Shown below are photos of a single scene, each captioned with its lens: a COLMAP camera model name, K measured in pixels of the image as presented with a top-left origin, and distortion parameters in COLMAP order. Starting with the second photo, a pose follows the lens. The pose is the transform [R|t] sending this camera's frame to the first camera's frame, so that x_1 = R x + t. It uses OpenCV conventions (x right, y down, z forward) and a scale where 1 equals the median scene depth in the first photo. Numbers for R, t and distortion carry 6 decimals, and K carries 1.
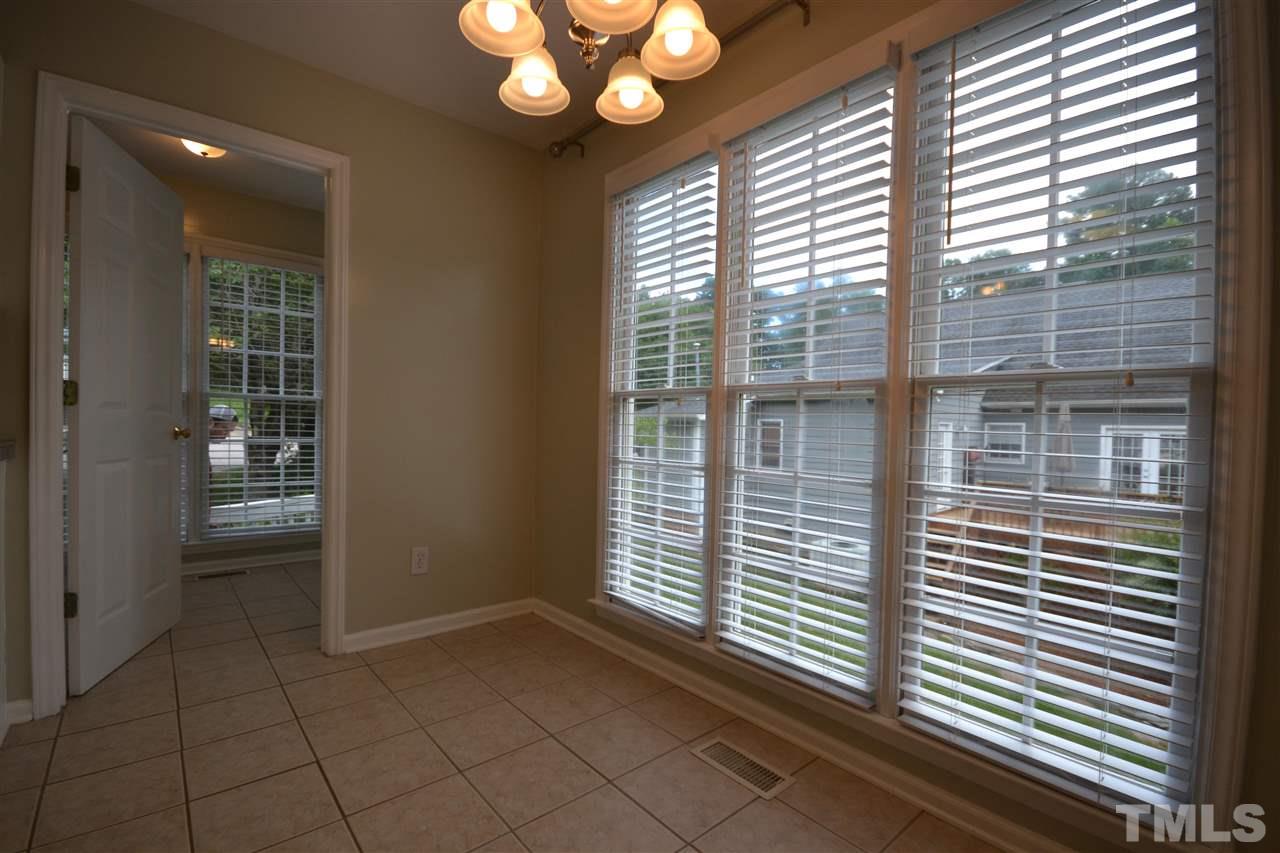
lens RADIAL K [[580.8, 0, 638.4], [0, 580.8, 439.2], [0, 0, 1]] dist [-0.000607, -0.003561]
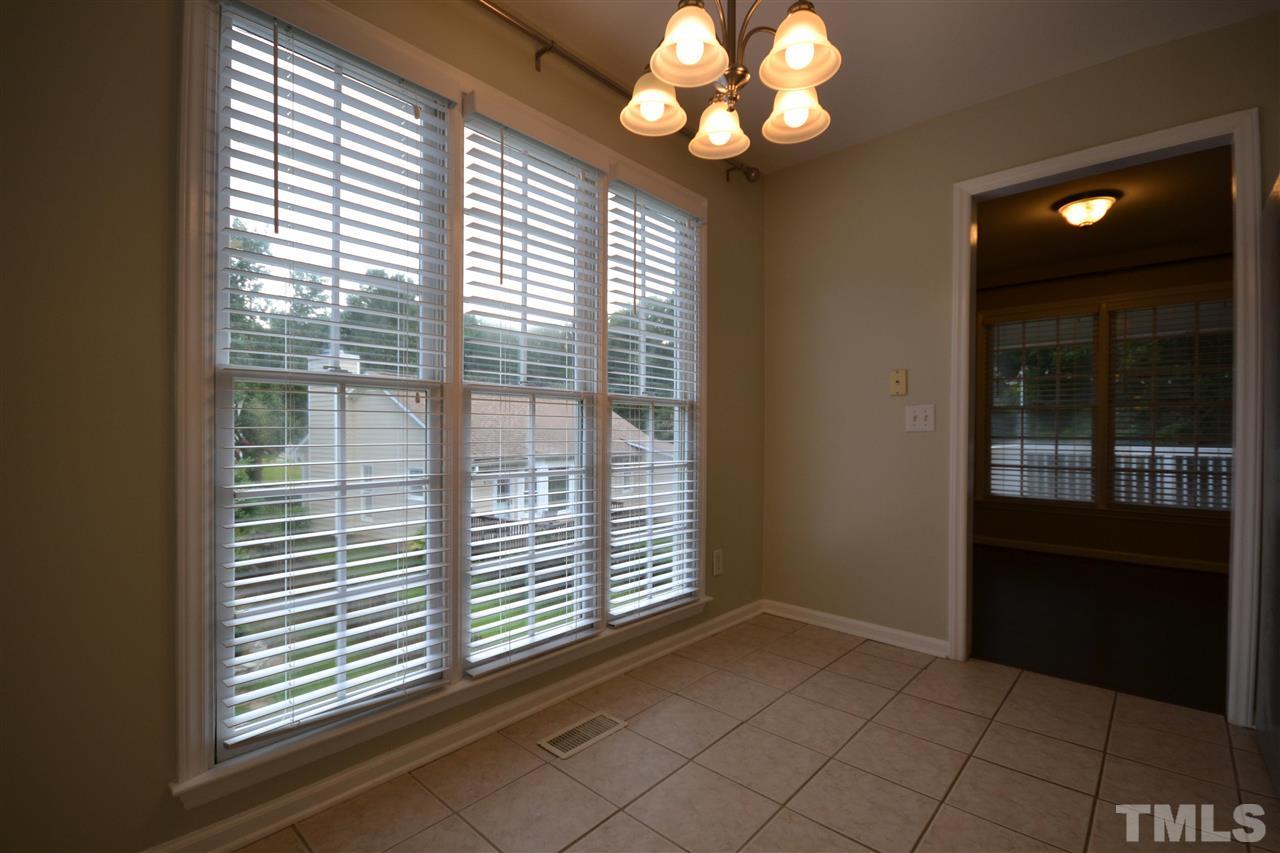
lens RADIAL K [[540.9, 0, 630.7], [0, 540.9, 435.6], [0, 0, 1]] dist [-0.000955, 0.000035]
pose [[-0.085322, -0.035657, 0.995715, -0.677771], [0.019538, 0.999107, 0.037453, -0.037405], [-0.996162, 0.022650, -0.084549, 0.795069]]
